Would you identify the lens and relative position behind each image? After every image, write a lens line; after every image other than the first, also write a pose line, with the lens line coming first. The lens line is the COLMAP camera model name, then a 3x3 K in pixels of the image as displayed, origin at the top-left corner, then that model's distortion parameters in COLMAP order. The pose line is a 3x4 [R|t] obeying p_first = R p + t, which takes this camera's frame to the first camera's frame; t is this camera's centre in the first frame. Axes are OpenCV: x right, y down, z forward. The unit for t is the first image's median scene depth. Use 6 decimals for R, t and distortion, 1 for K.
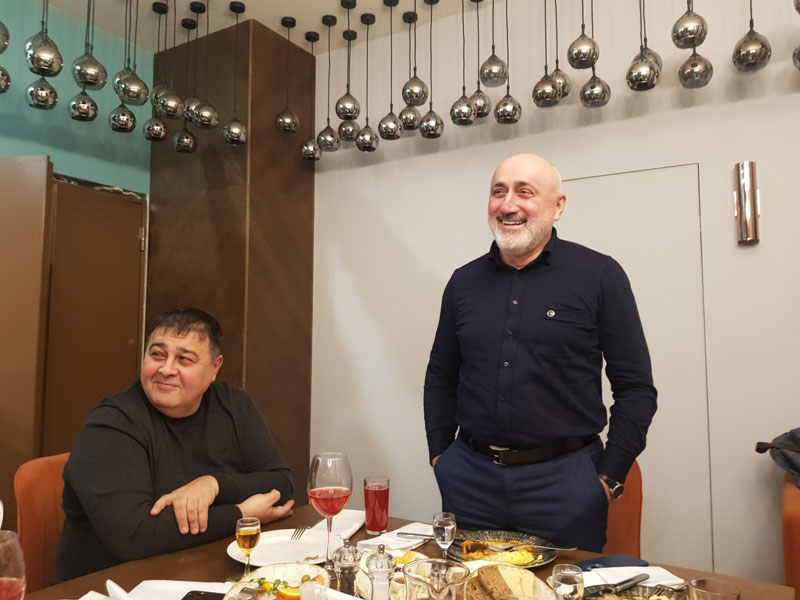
lens RADIAL K [[628.2, 0, 390.0], [0, 628.2, 285.4], [0, 0, 1]] dist [0.064312, -0.096788]
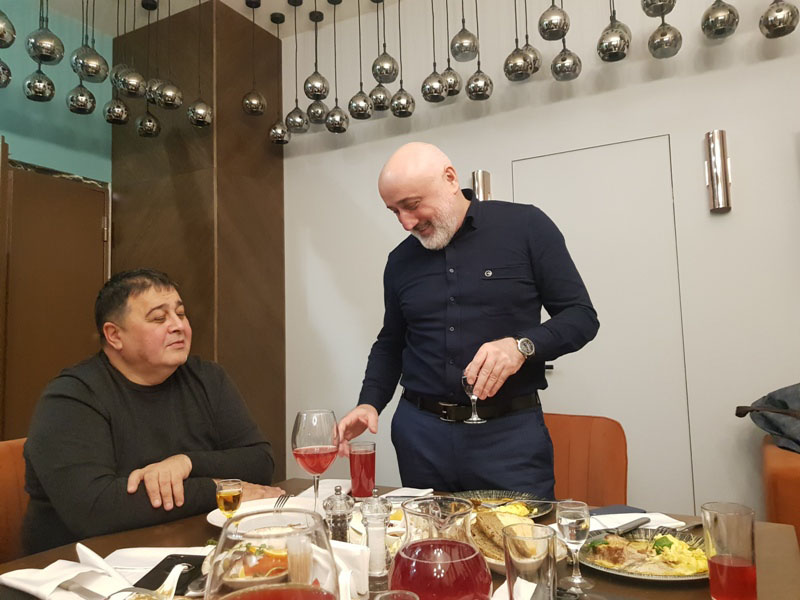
lens RADIAL K [[628.2, 0, 390.0], [0, 628.2, 285.4], [0, 0, 1]] dist [0.064312, -0.096788]
pose [[0.998422, -0.024699, 0.050428, -0.010744], [0.025145, 0.999650, -0.008239, 0.039162], [-0.050207, 0.009494, 0.998694, 0.019879]]
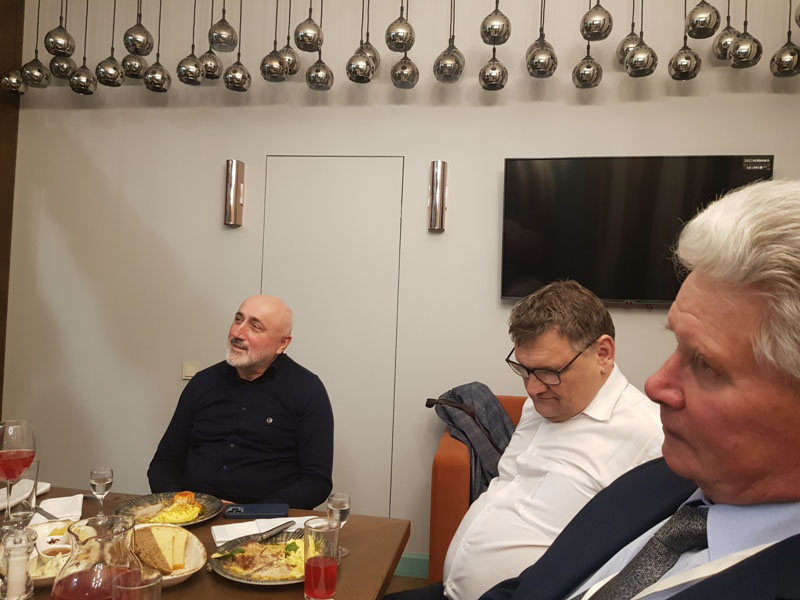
lens RADIAL K [[628.2, 0, 390.0], [0, 628.2, 285.4], [0, 0, 1]] dist [0.064312, -0.096788]
pose [[0.924776, 0.043929, 0.377968, 0.044291], [-0.069181, 0.996169, 0.053488, -0.019243], [-0.374170, -0.075612, 0.924272, -0.040572]]
